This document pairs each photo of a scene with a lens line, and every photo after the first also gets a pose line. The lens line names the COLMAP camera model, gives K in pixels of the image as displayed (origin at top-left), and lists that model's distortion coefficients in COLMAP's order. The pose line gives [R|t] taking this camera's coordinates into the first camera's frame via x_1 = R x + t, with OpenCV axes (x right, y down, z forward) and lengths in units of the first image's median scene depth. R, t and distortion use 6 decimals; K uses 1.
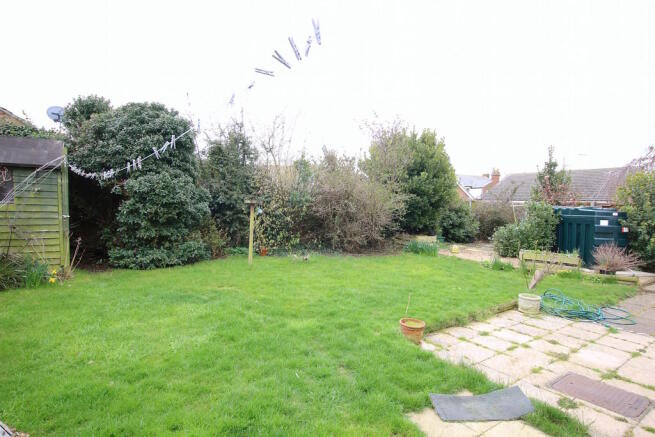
lens RADIAL K [[358.3, 0, 324.2], [0, 358.3, 214.6], [0, 0, 1]] dist [0.007019, 0.000258]
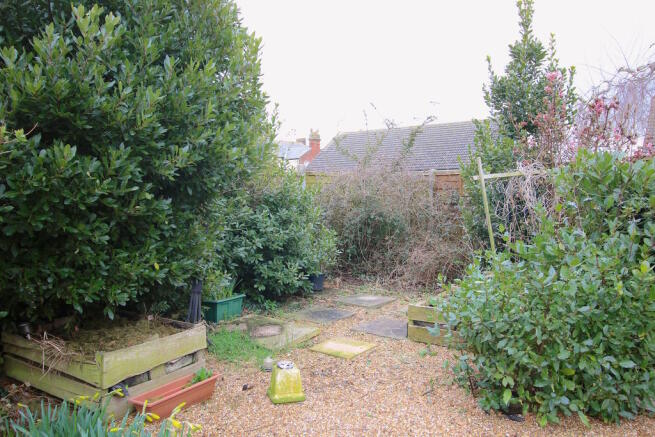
lens RADIAL K [[345.9, 0, 324.6], [0, 345.9, 218.8], [0, 0, 1]] dist [-0.000564, -0.000099]
pose [[0.859711, -0.095450, 0.501784, 0.255100], [0.063433, 0.994731, 0.080539, -0.019401], [-0.506827, -0.037411, 0.861236, 0.717560]]
